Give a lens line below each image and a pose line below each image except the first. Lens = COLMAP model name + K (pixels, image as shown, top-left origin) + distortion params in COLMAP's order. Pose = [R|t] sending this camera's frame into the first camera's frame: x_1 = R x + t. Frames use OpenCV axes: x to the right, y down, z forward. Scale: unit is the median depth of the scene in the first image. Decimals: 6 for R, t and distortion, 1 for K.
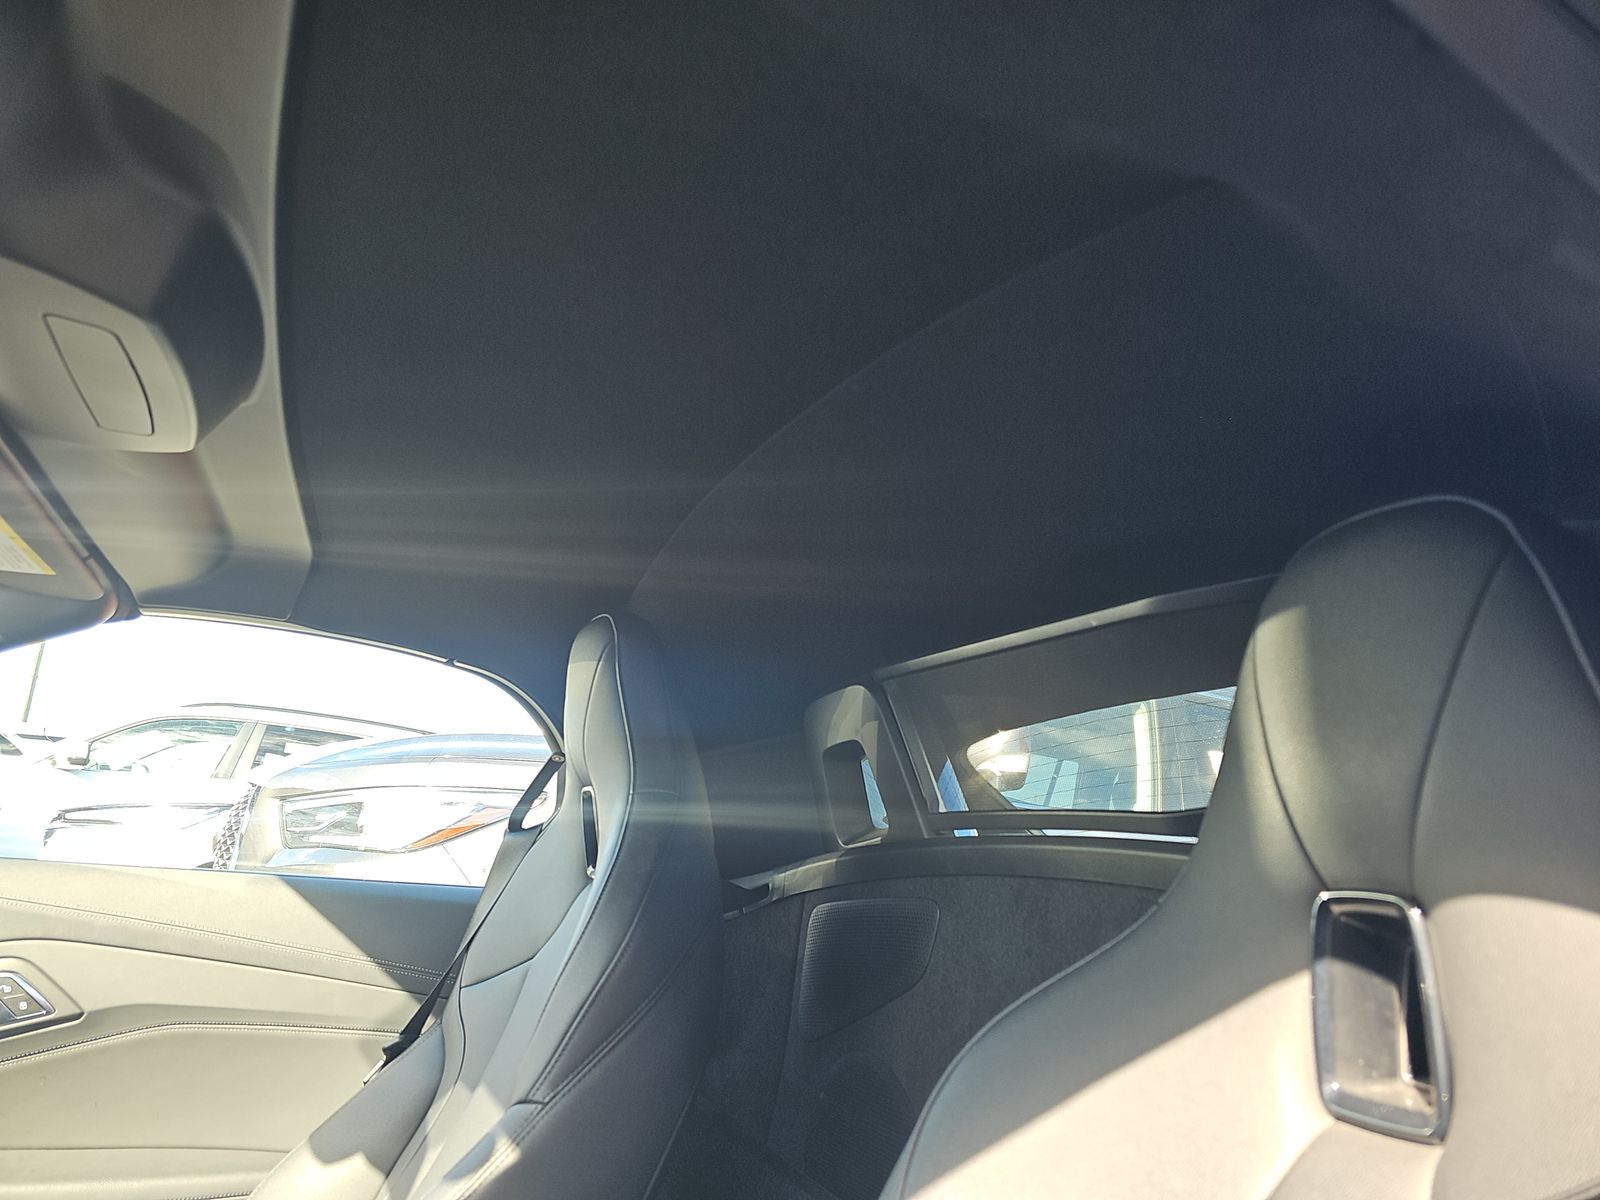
lens RADIAL K [[1068.7, 0, 800.0], [0, 1068.7, 600.0], [0, 0, 1]] dist [-0.000523, -0.000122]
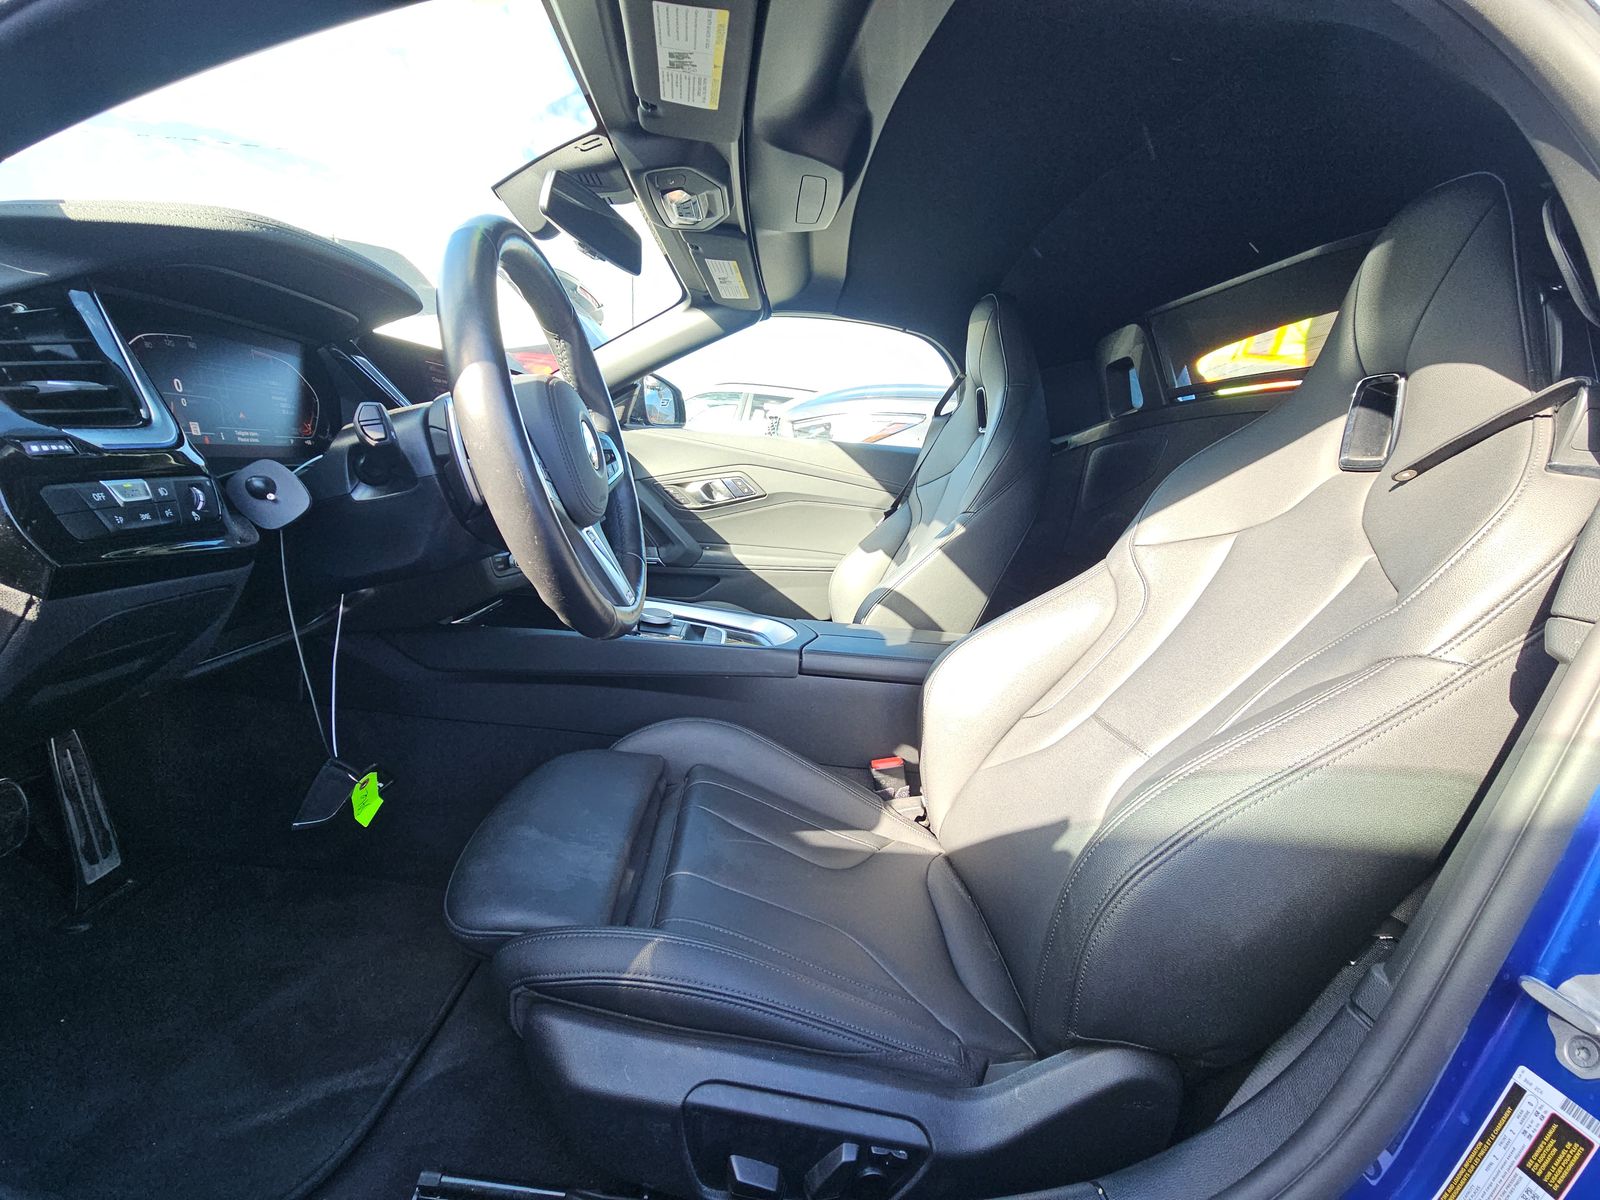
lens RADIAL K [[636.6, 0, 800.0], [0, 636.6, 600.0], [0, 0, 1]] dist [0.002182, -0.006308]
pose [[0.926258, 0.072822, -0.369789, -0.035917], [0.091606, 0.908232, 0.408317, 0.013440], [0.365589, -0.412081, 0.834586, -0.290325]]
